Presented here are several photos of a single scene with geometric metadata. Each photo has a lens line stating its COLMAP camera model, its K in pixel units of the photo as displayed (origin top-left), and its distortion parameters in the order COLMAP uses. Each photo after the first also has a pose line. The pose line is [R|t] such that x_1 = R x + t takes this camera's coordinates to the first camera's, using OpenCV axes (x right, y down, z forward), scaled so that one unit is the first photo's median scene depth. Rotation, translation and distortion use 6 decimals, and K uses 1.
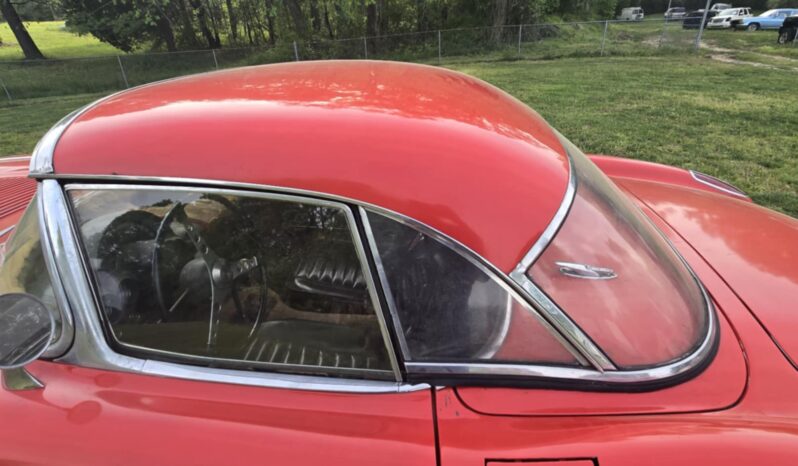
lens RADIAL K [[413.1, 0, 399.9], [0, 413.1, 227.1], [0, 0, 1]] dist [-0.003926, -0.000487]
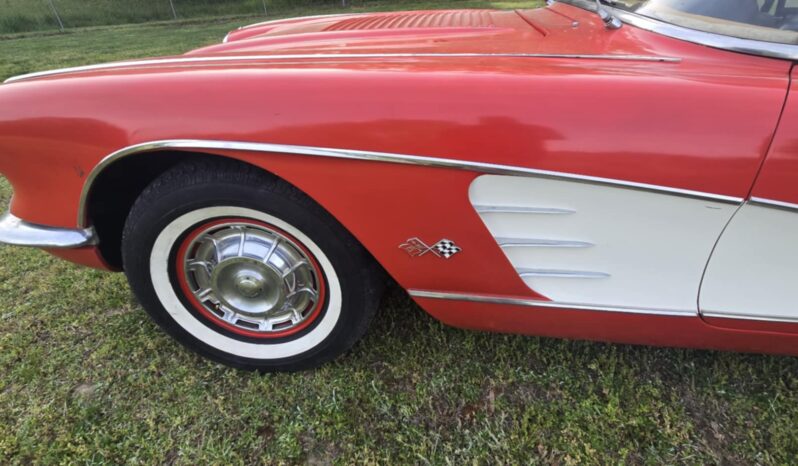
lens RADIAL K [[407.9, 0, 399.6], [0, 407.9, 227.8], [0, 0, 1]] dist [0.003490, -0.000507]
pose [[0.999693, 0.020476, -0.013959, -0.099780], [-0.018740, 0.993211, 0.114810, 0.031788], [0.016215, -0.114513, 0.993289, -0.005532]]
